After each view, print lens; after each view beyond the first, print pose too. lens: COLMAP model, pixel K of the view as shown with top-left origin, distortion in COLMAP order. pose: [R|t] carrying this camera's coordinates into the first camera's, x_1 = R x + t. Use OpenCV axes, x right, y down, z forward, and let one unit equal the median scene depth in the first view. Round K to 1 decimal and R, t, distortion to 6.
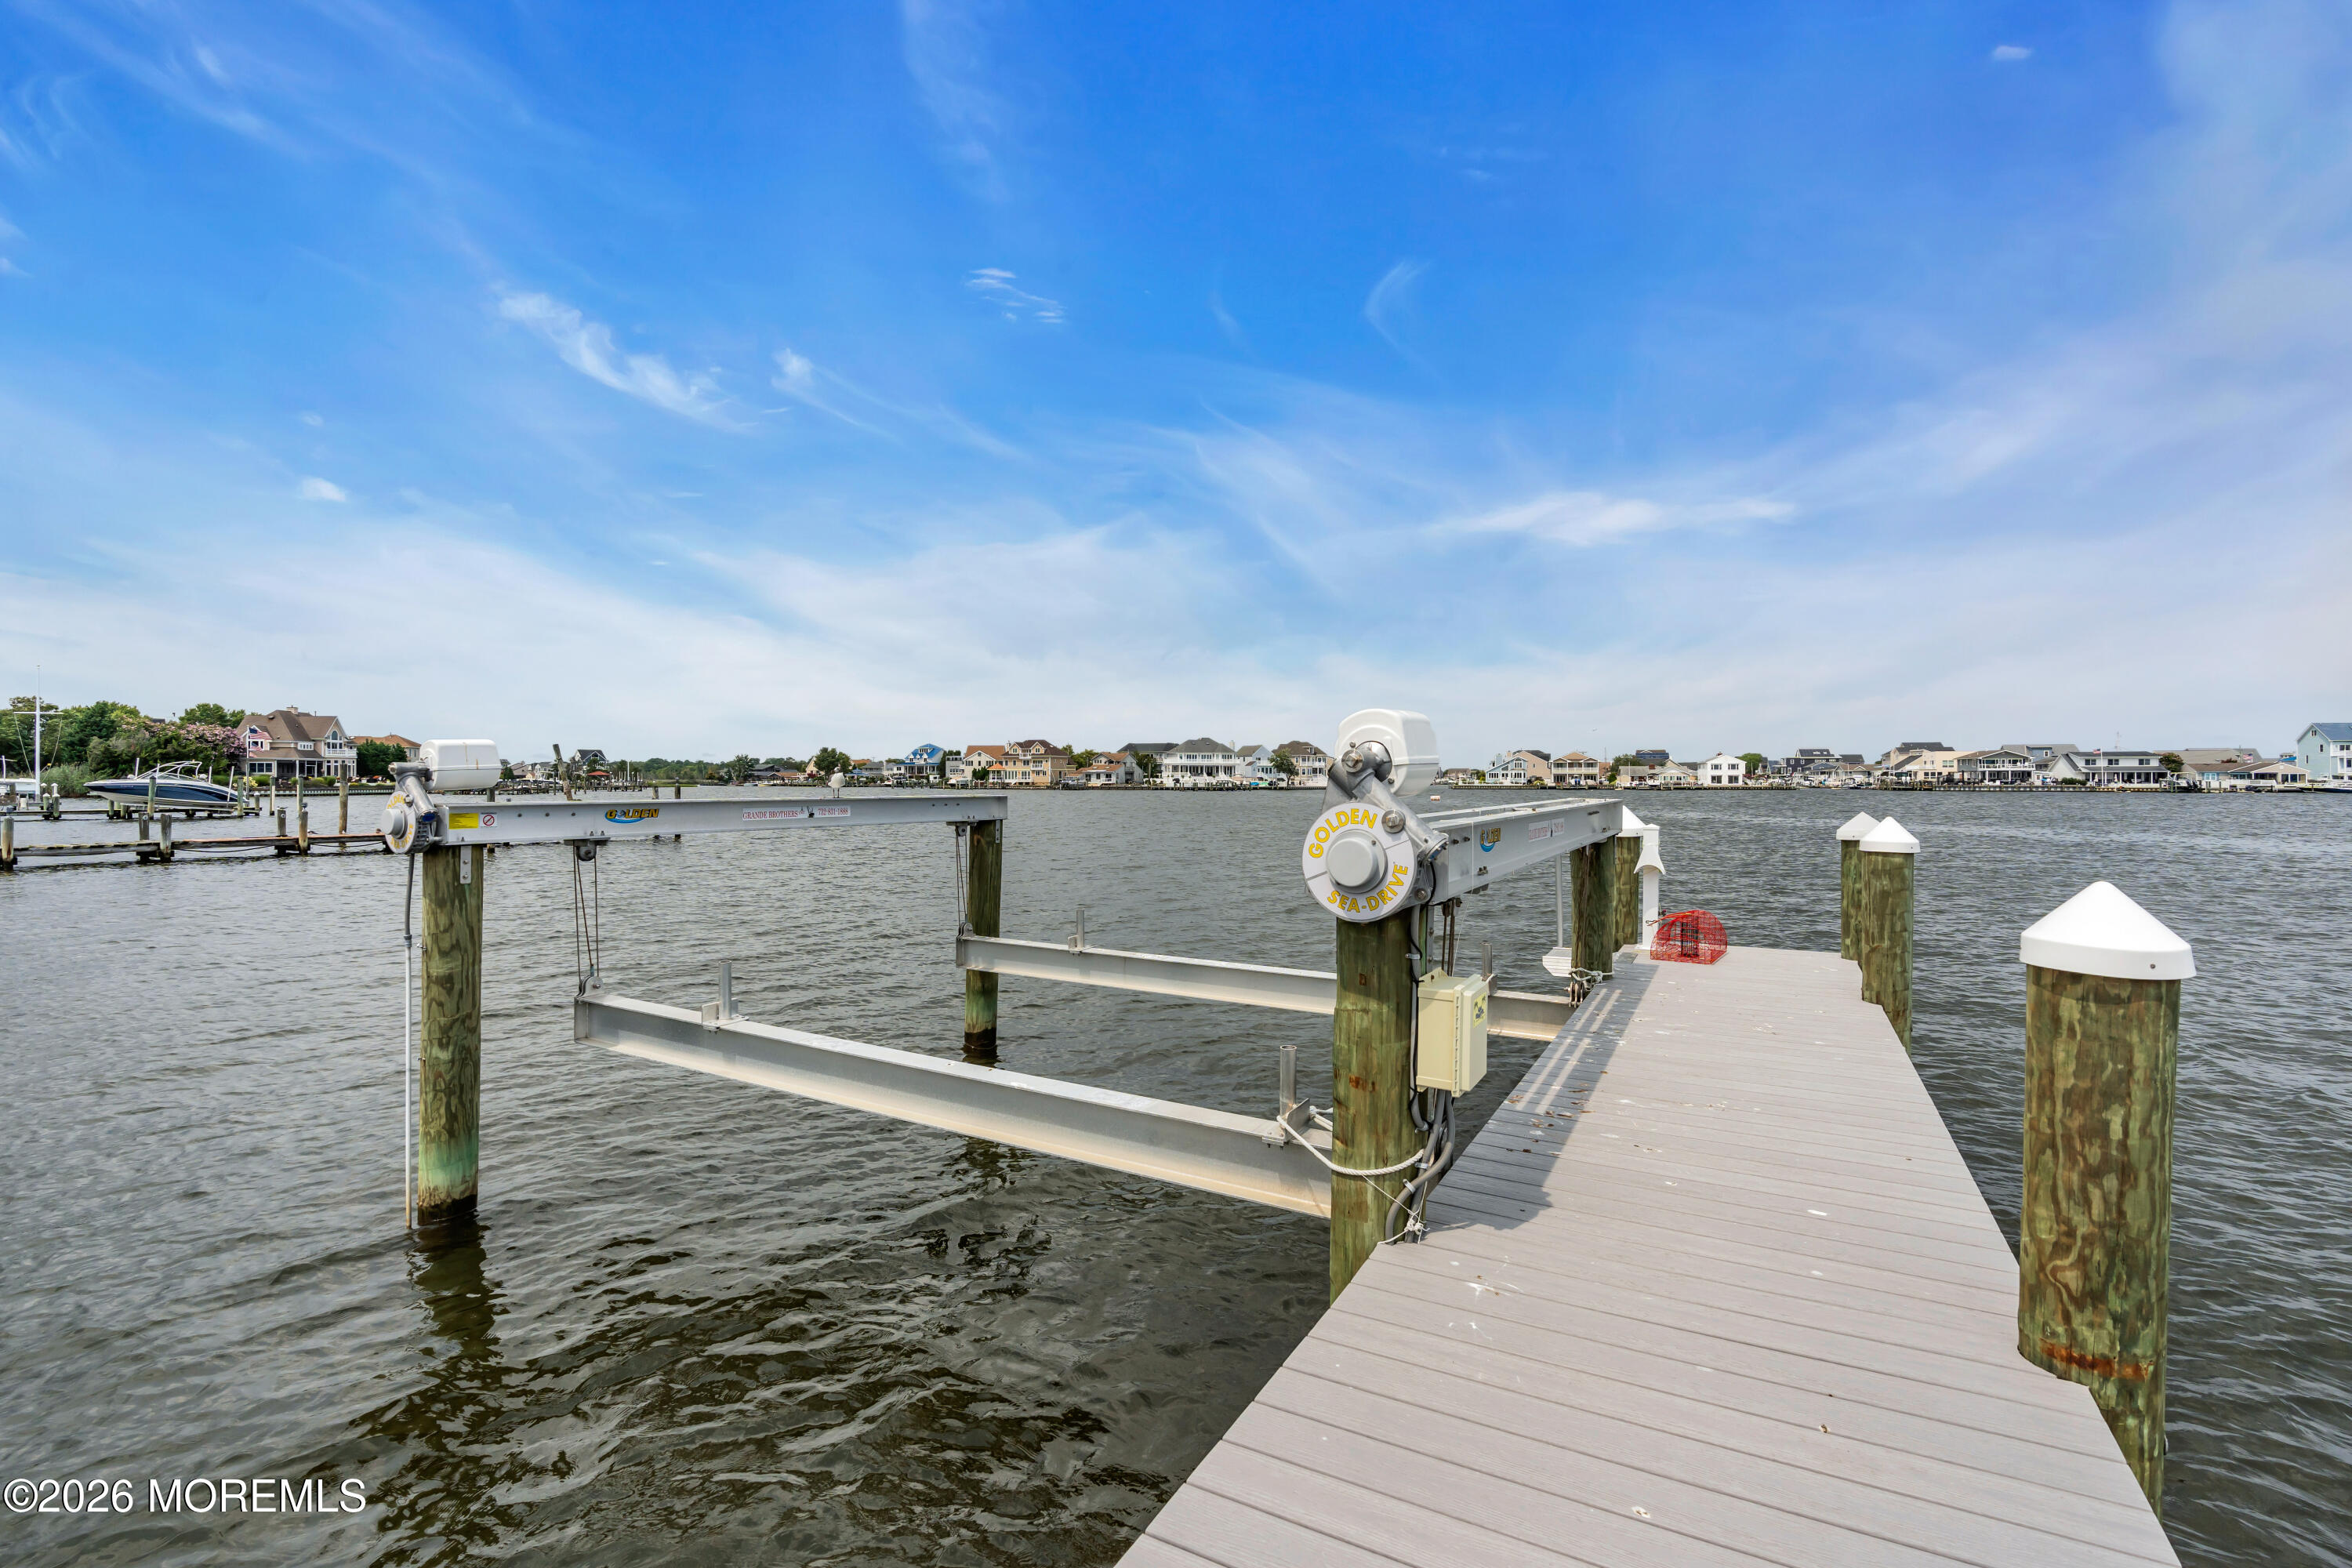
lens RADIAL K [[1047.8, 0, 1171.1], [0, 1047.8, 782.4], [0, 0, 1]] dist [-0.015254, 0.005950]
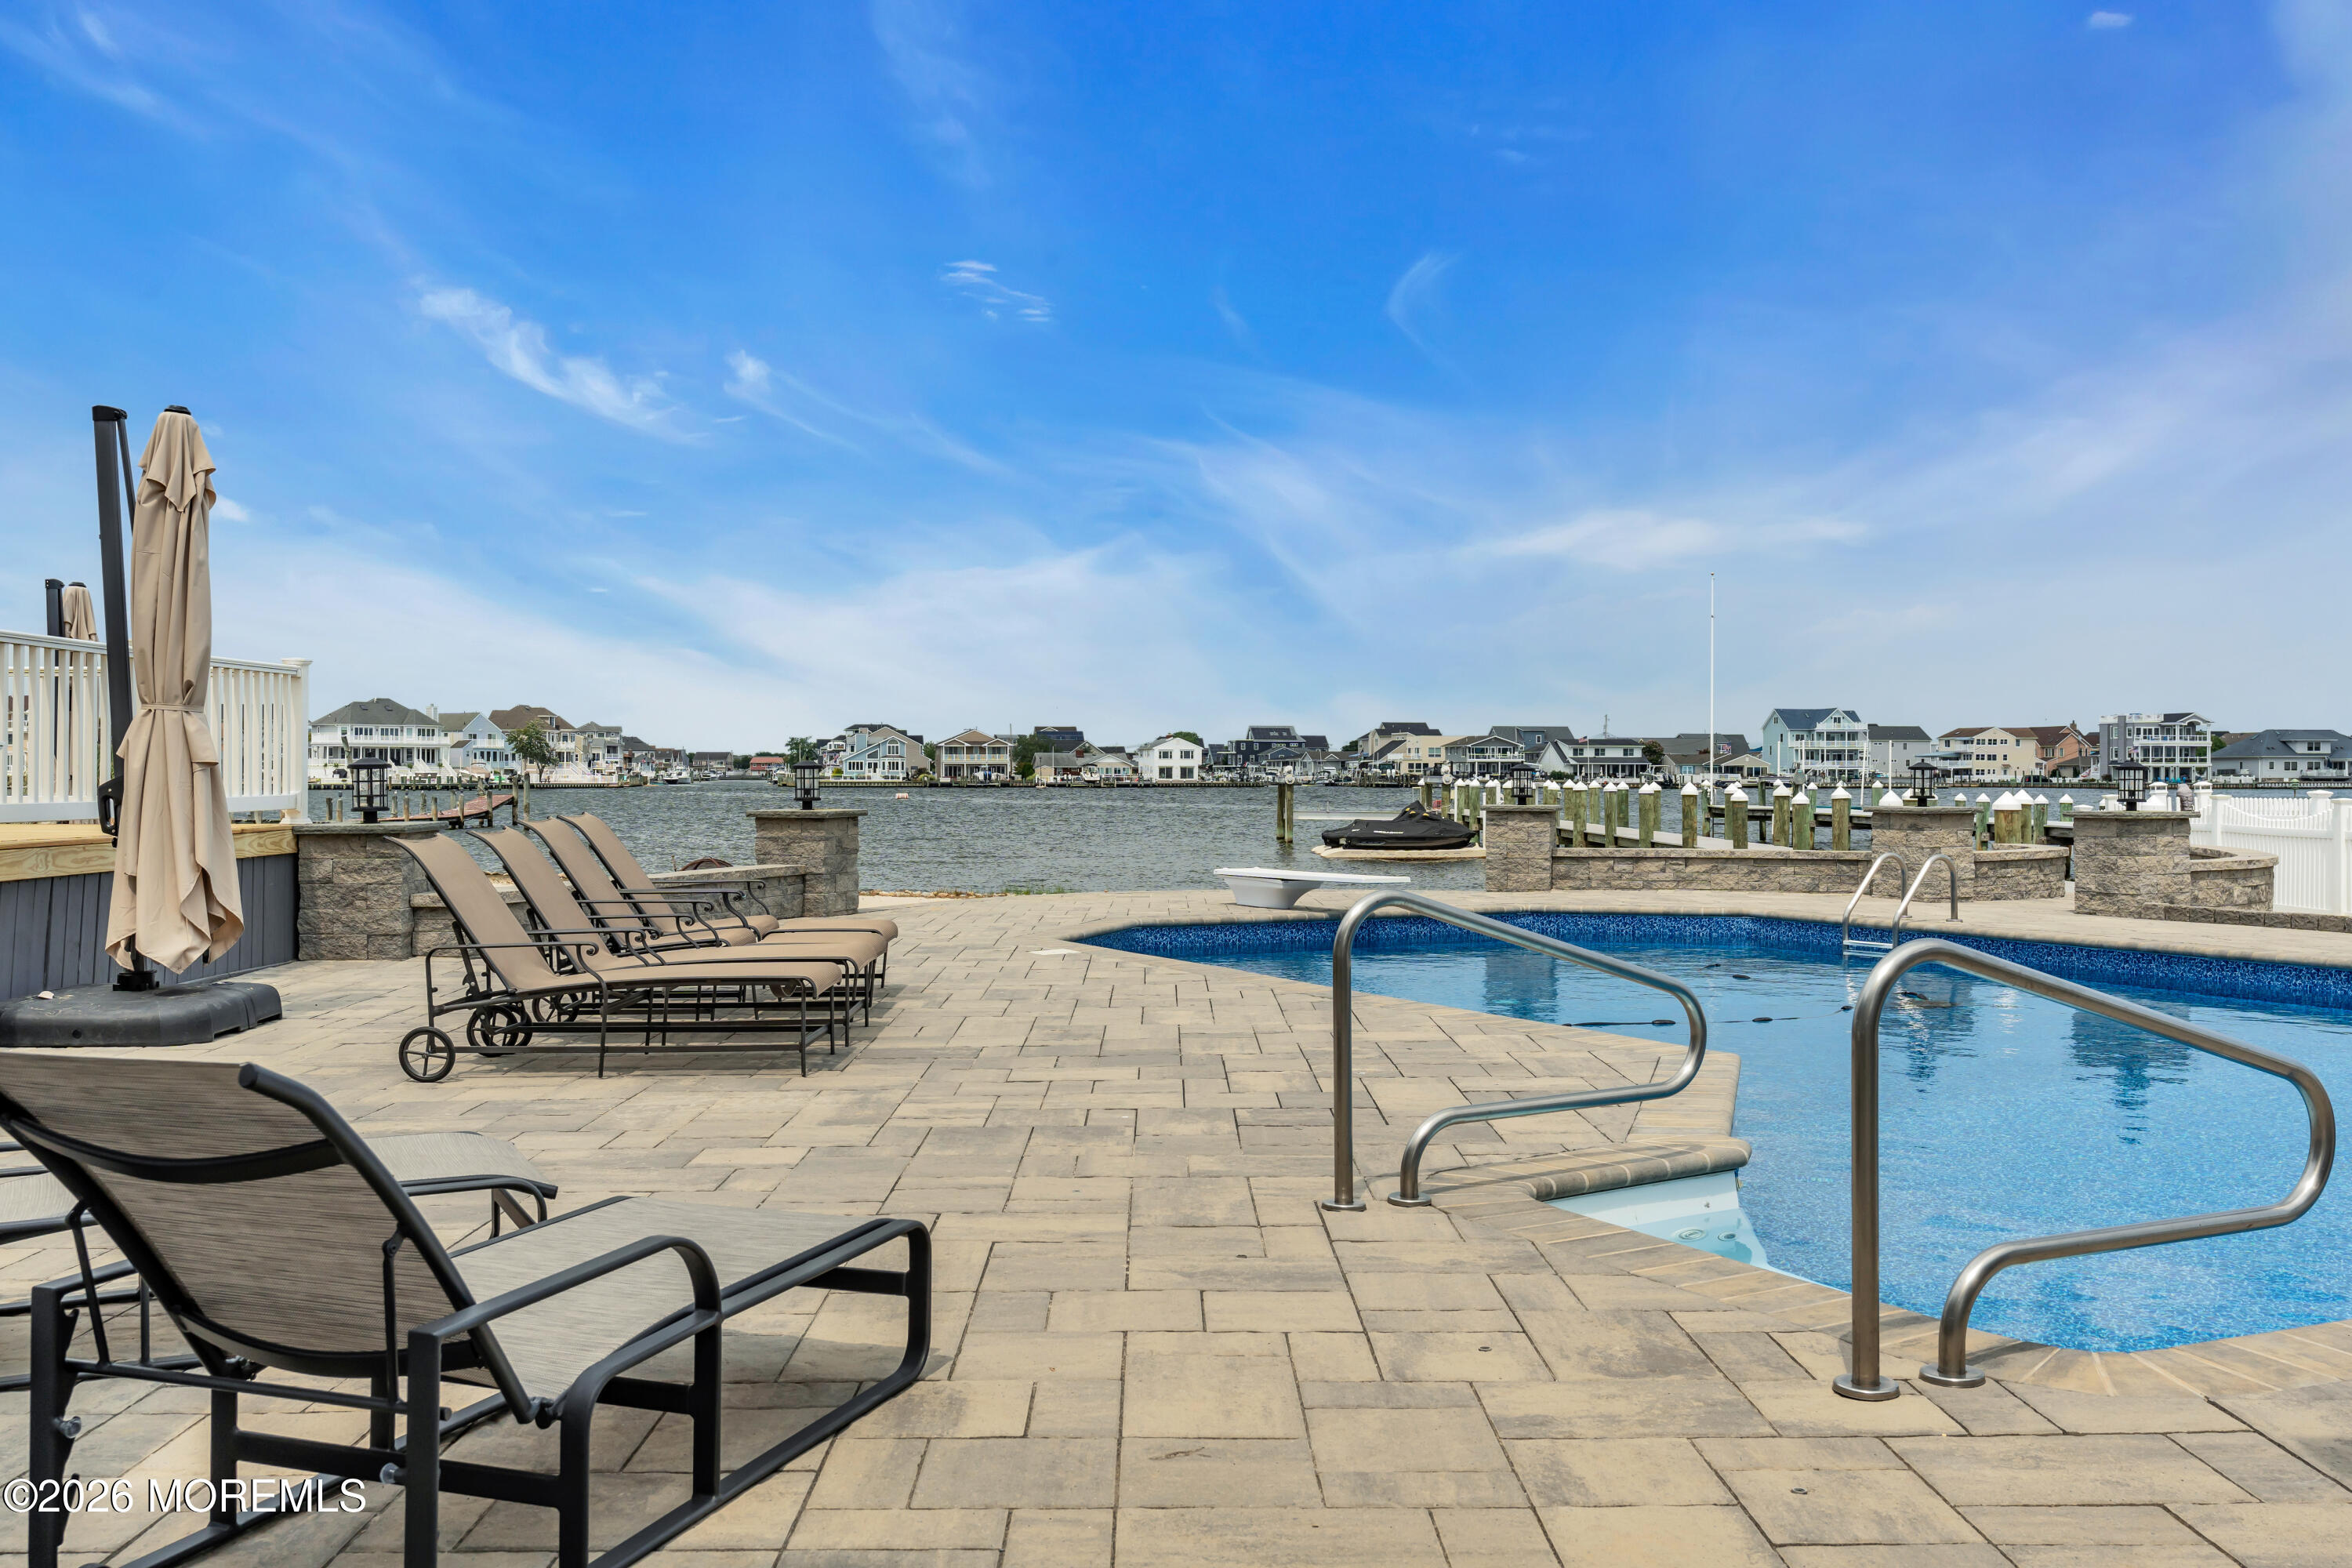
lens RADIAL K [[2056.0, 0, 1170.2], [0, 2056.0, 782.7], [0, 0, 1]] dist [0.003586, -0.001262]
pose [[0.868497, -0.000995, 0.495693, -0.152244], [-0.000198, 0.999997, 0.002354, 0.000693], [-0.495694, -0.002143, 0.868495, -0.191446]]
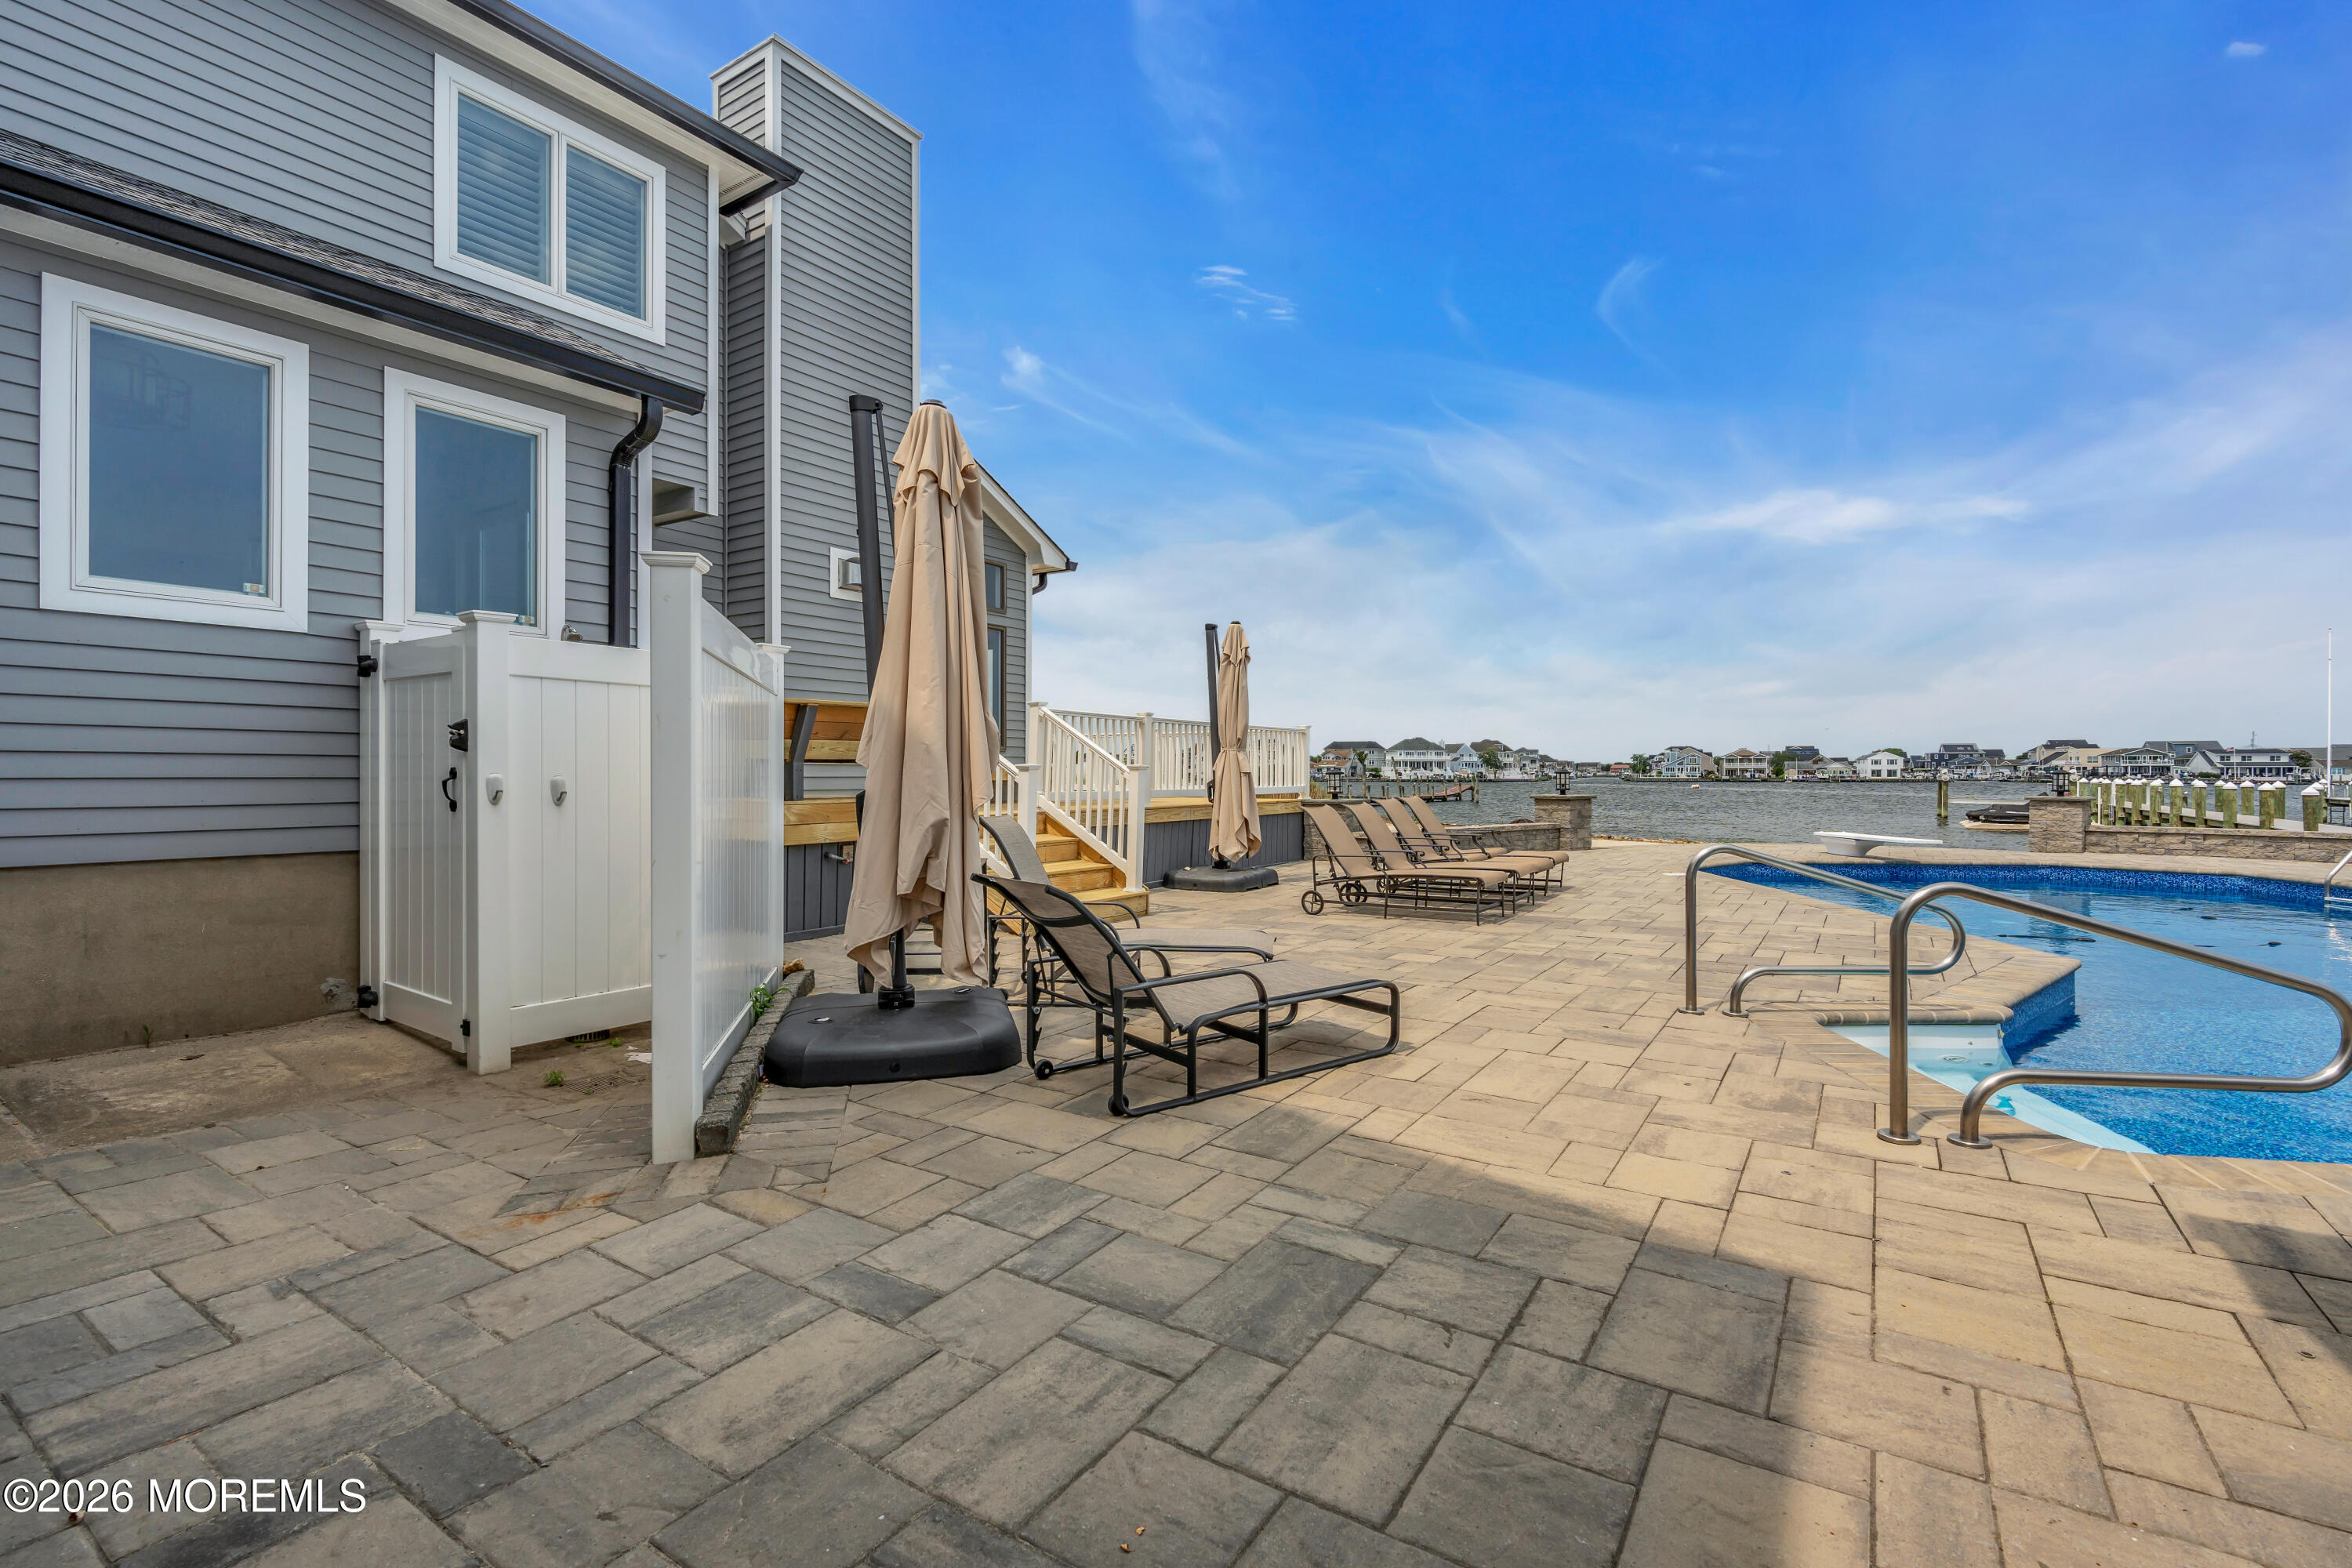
lens RADIAL K [[1047.8, 0, 1171.1], [0, 1047.8, 782.4], [0, 0, 1]] dist [-0.015254, 0.005950]
pose [[0.996616, 0.001183, -0.082186, -0.148700], [-0.000664, 0.999980, 0.006341, 0.000556], [0.082192, -0.006265, 0.996597, -0.194712]]
